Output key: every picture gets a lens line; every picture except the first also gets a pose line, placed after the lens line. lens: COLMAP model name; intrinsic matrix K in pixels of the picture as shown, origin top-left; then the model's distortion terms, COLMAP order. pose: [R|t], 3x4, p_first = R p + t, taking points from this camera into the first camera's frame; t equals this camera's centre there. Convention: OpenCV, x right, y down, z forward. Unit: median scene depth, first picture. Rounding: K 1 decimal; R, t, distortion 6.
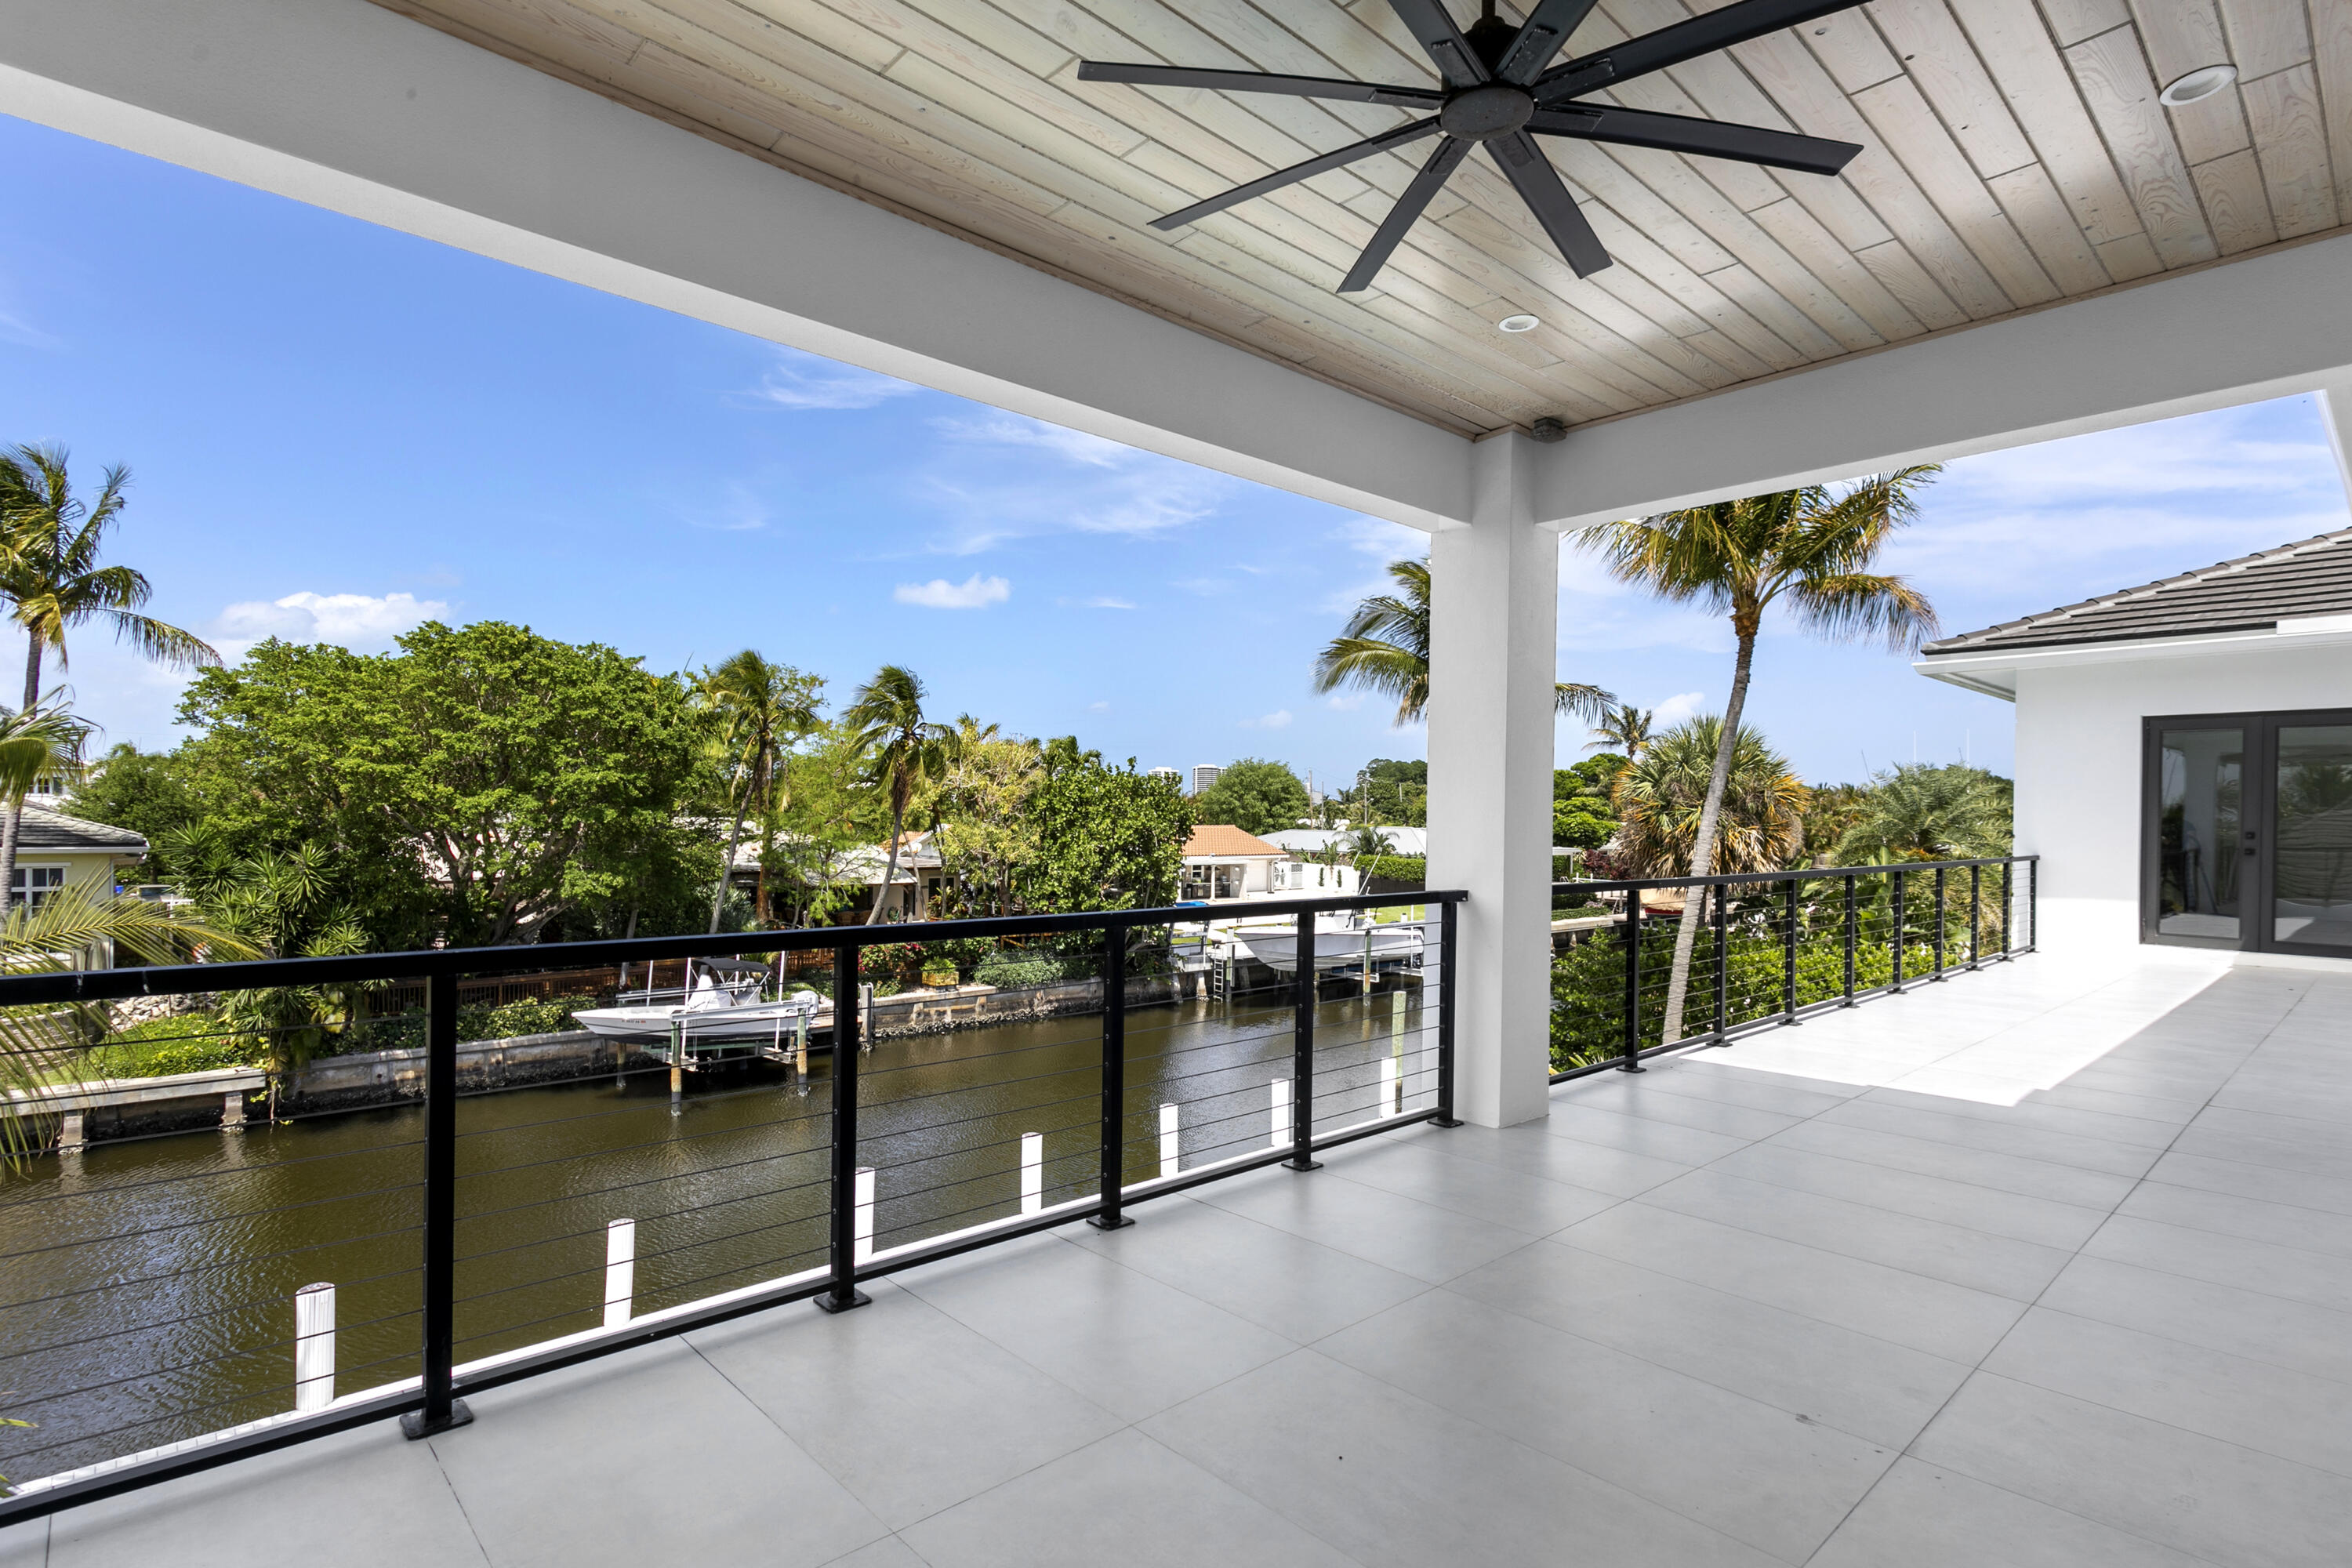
lens RADIAL K [[1132.1, 0, 1150.7], [0, 1132.1, 823.9], [0, 0, 1]] dist [0.000557, 0.001812]
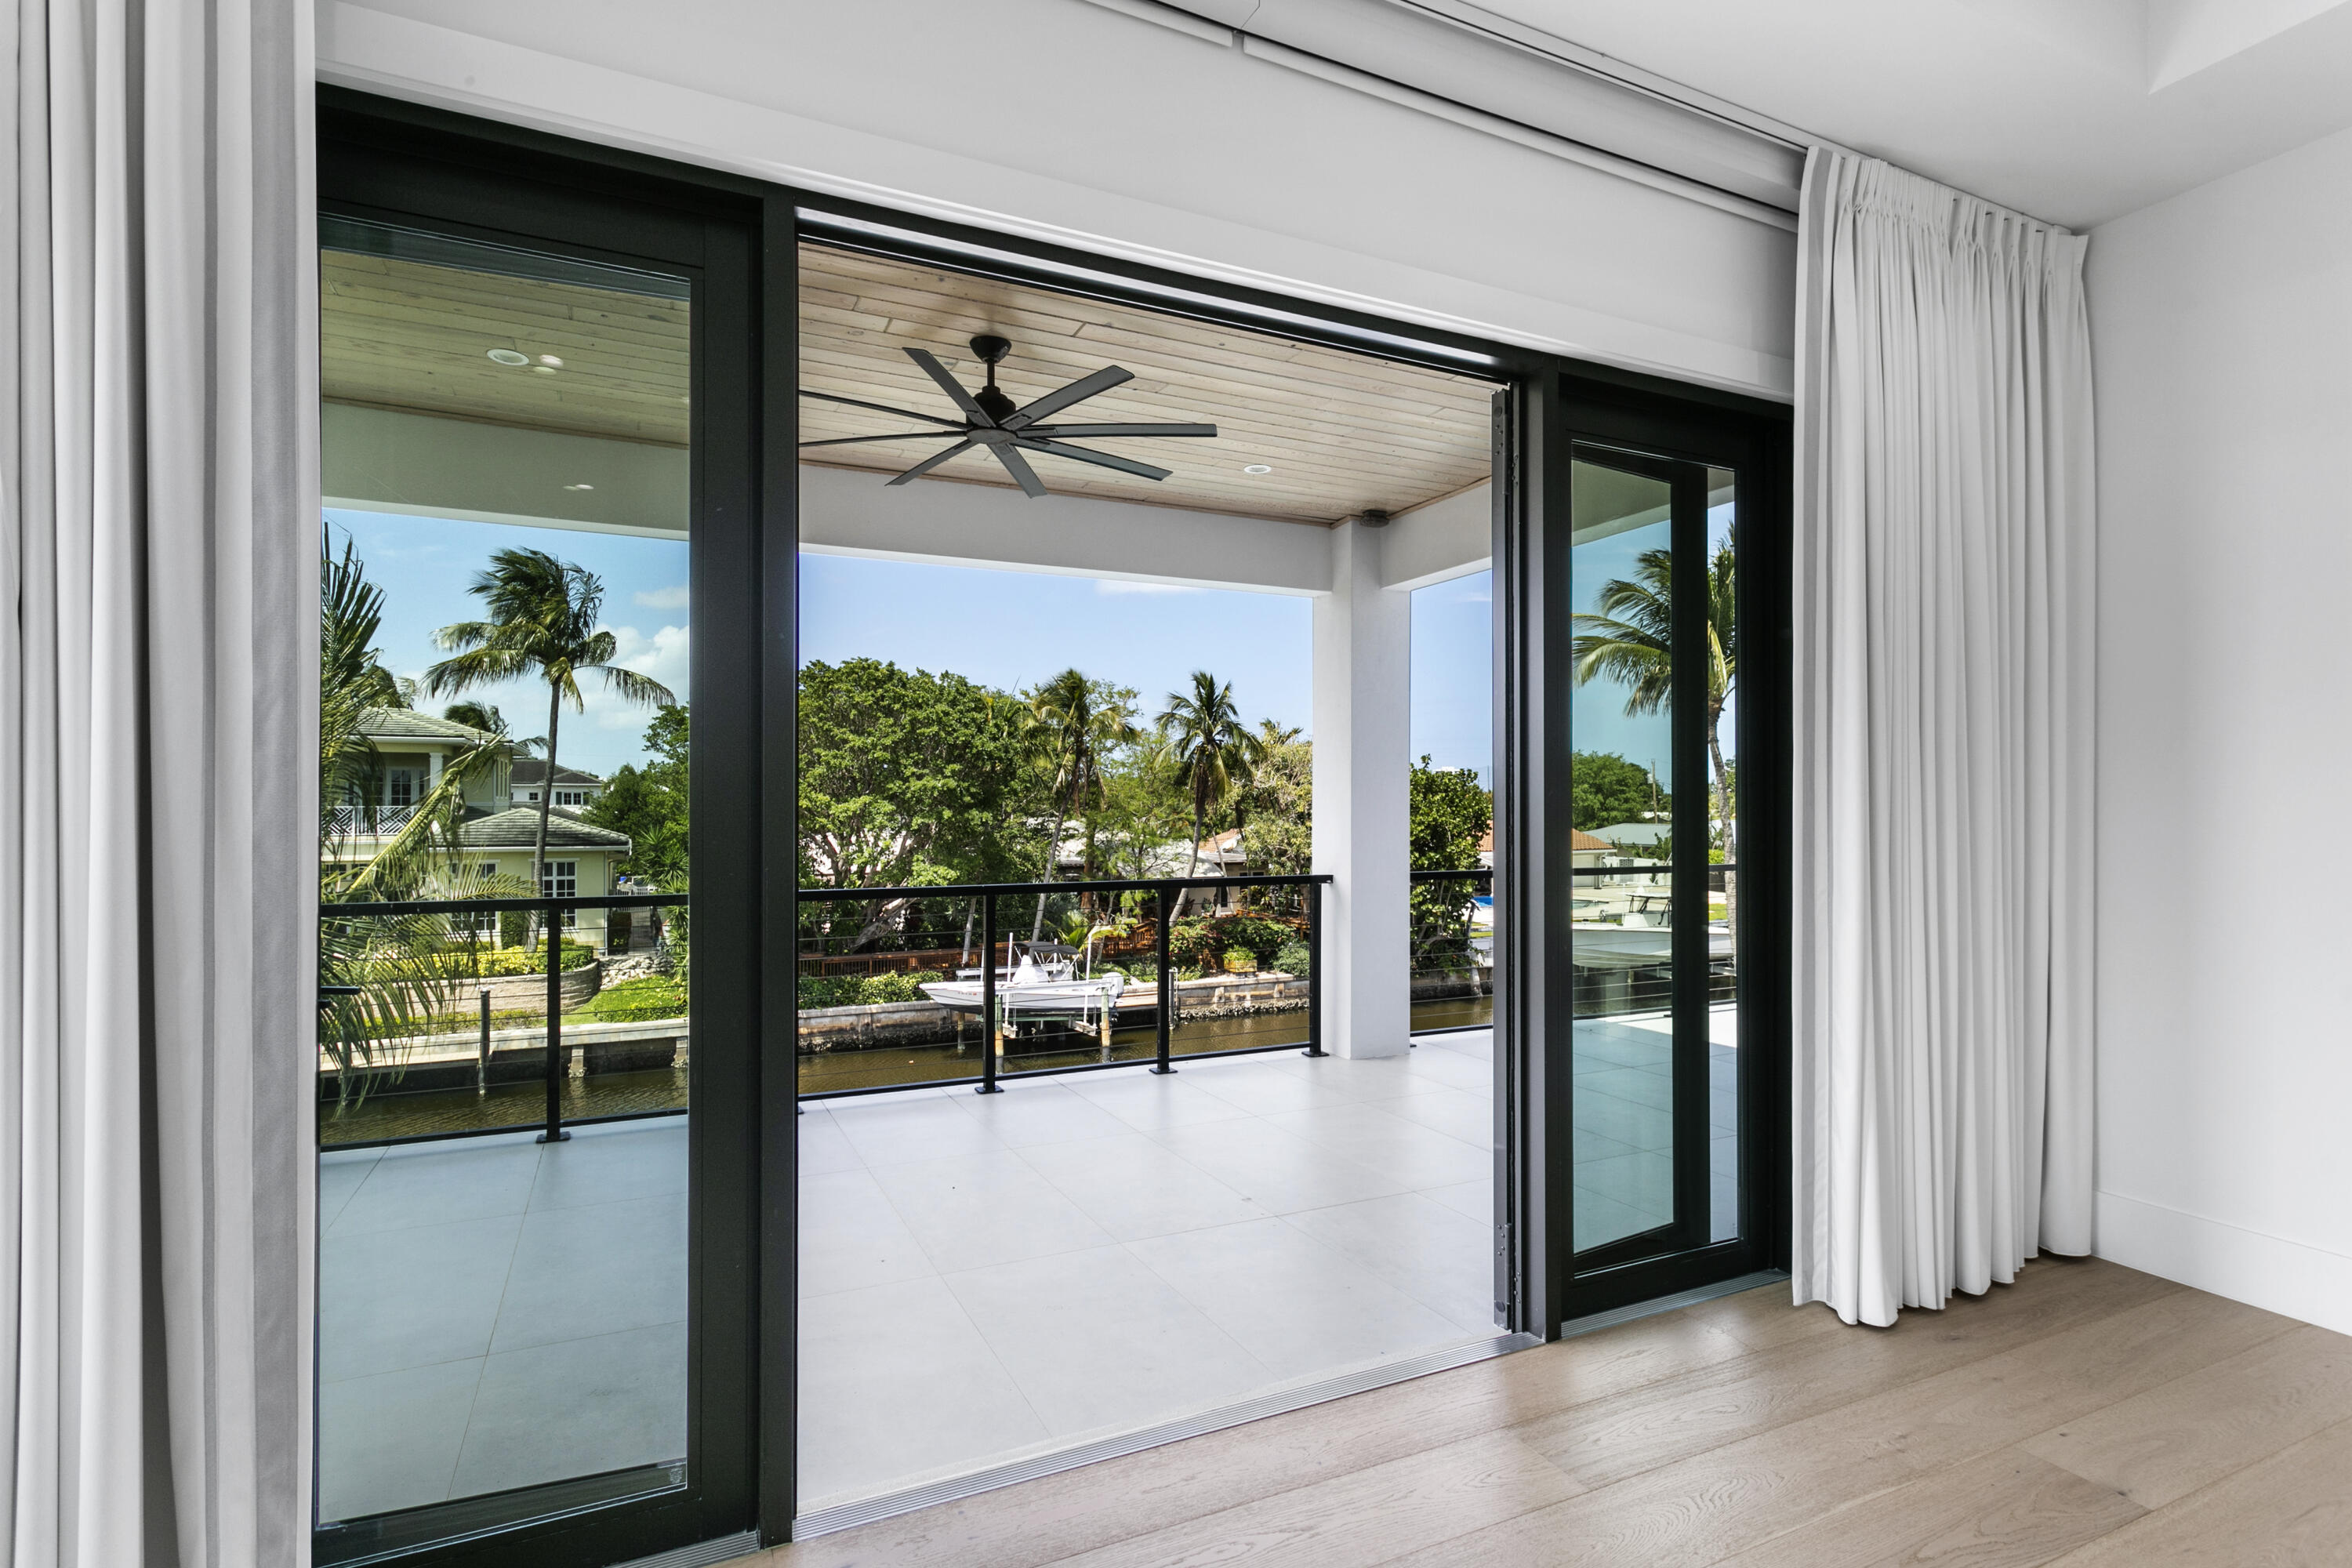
lens RADIAL K [[1132.1, 0, 1194.1], [0, 1132.1, 802.8], [0, 0, 1]] dist [0.000557, 0.001812]
pose [[0.959350, -0.014459, -0.281848, 0.095107], [0.010188, 0.999810, -0.016612, -0.000593], [0.282035, 0.013065, 0.959315, -0.054852]]
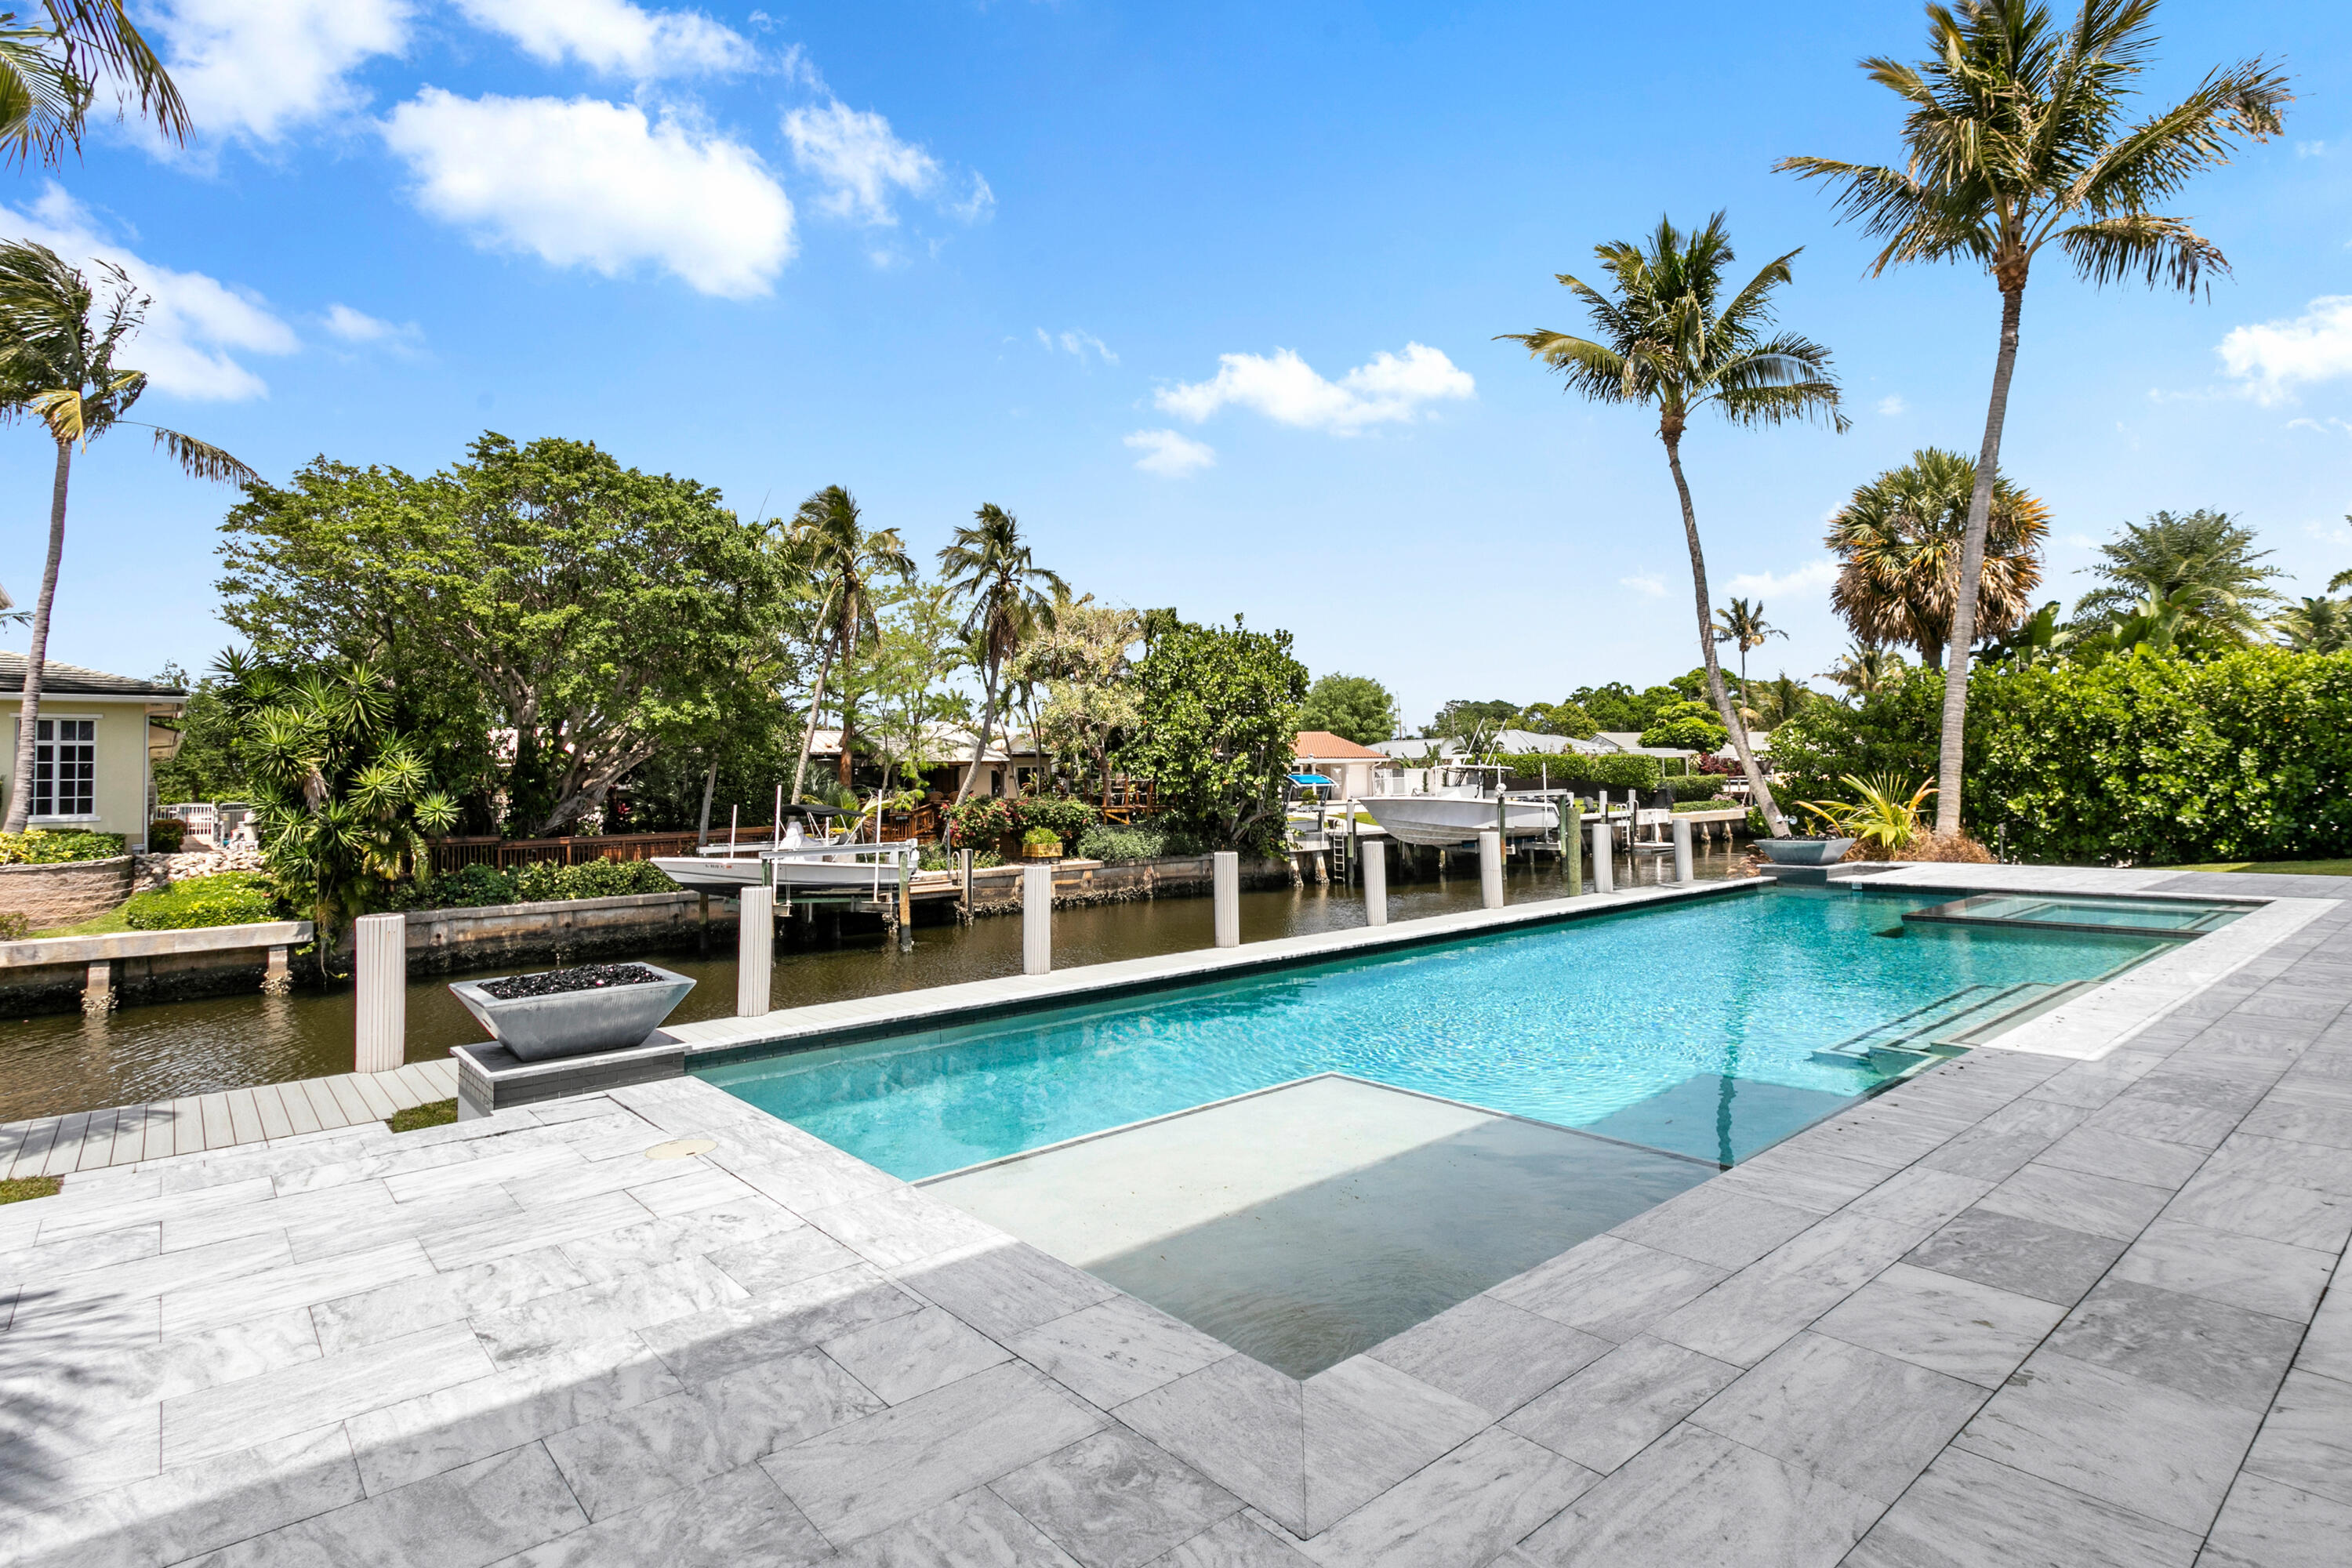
lens RADIAL K [[1151.0, 0, 1181.7], [0, 1151.0, 765.9], [0, 0, 1]] dist [0.002039, -0.000223]
pose [[0.999208, -0.036795, -0.015145, -0.071101], [0.036025, 0.998182, -0.048314, 0.145089], [0.016895, 0.047730, 0.998717, 0.089197]]
